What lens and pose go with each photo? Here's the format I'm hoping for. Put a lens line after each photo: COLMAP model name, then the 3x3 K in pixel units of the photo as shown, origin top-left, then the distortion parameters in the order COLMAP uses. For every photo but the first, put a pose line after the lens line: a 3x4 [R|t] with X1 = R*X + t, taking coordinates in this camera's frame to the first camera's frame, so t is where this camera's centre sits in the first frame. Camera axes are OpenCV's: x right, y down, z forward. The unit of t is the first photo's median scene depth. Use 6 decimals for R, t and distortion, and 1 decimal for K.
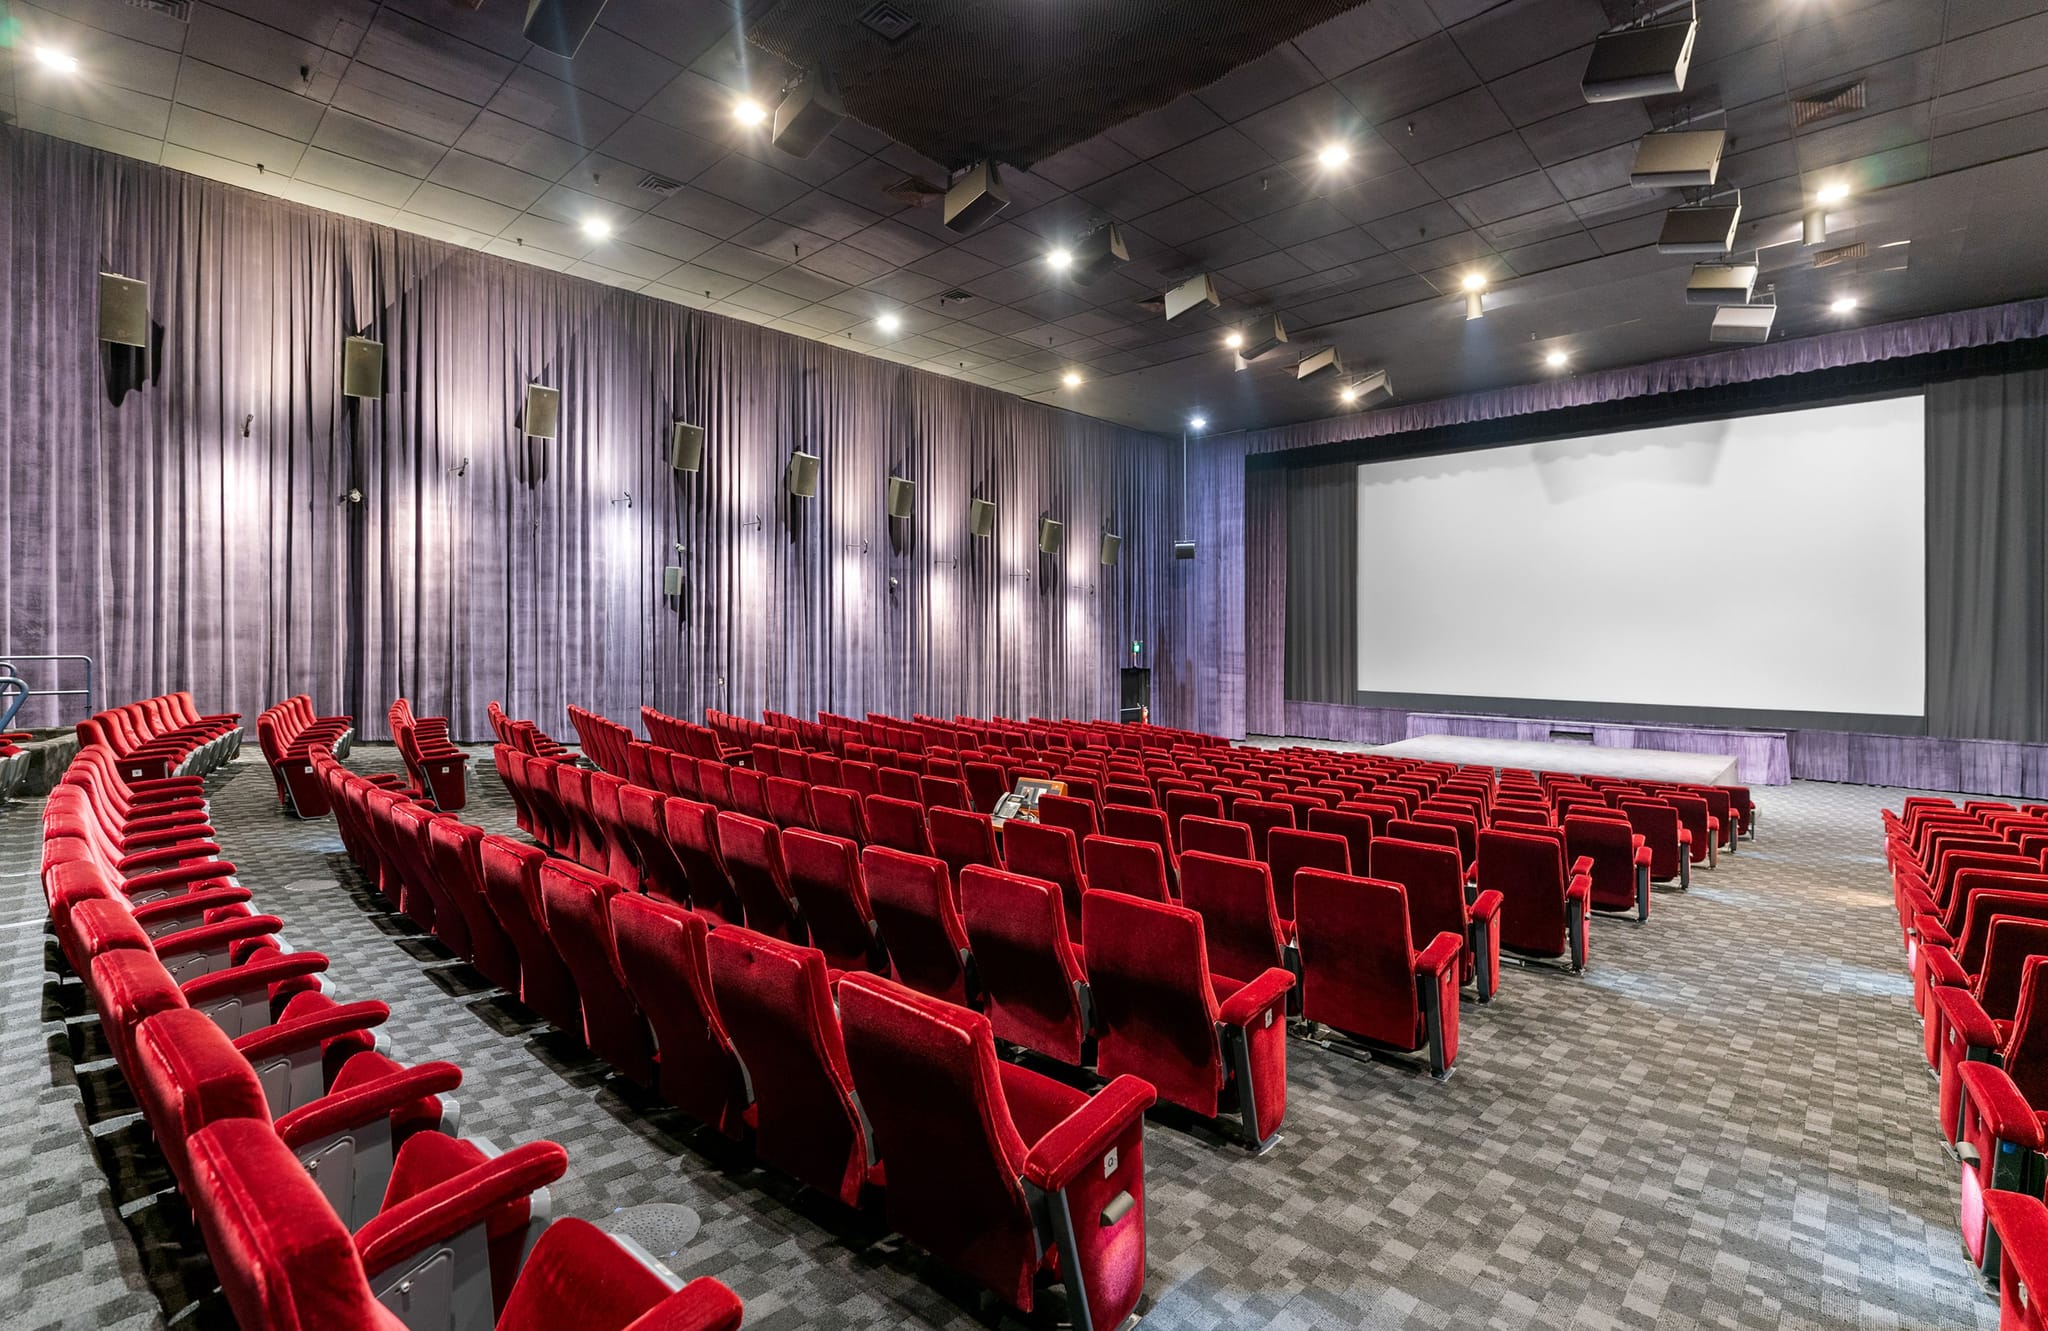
lens RADIAL K [[896.1, 0, 1028.8], [0, 896.1, 625.2], [0, 0, 1]] dist [-0.000348, -0.000374]
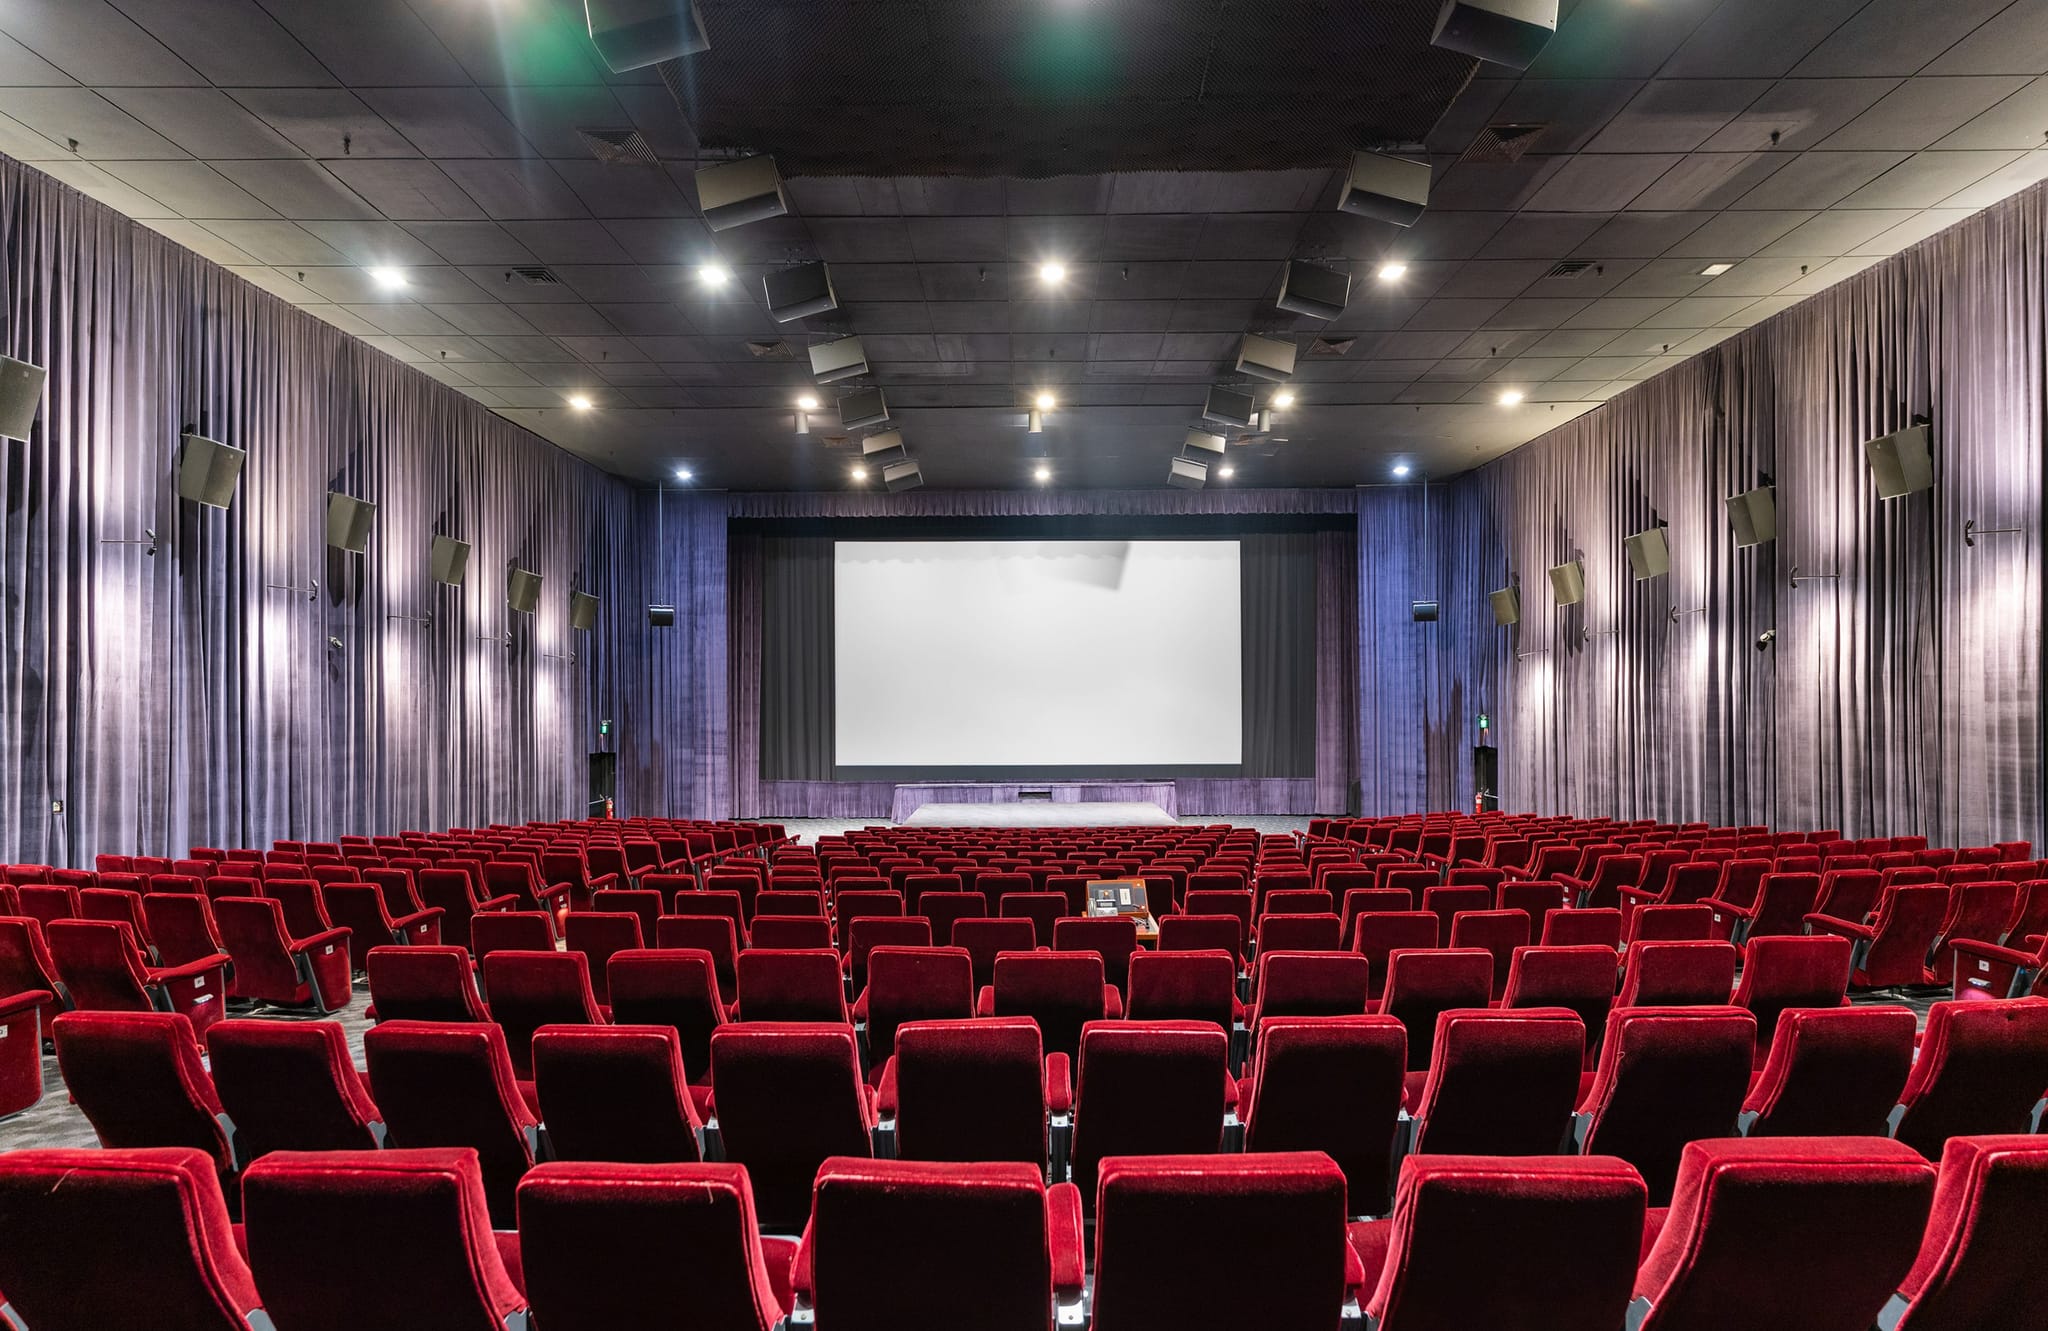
lens RADIAL K [[937.5, 0, 1025.8], [0, 937.5, 682.0], [0, 0, 1]] dist [-0.000456, -0.000339]
pose [[0.741038, 0.008996, 0.671403, -0.221705], [0.000489, 0.999903, -0.013937, -0.007473], [-0.671463, 0.010656, 0.740962, 0.098159]]
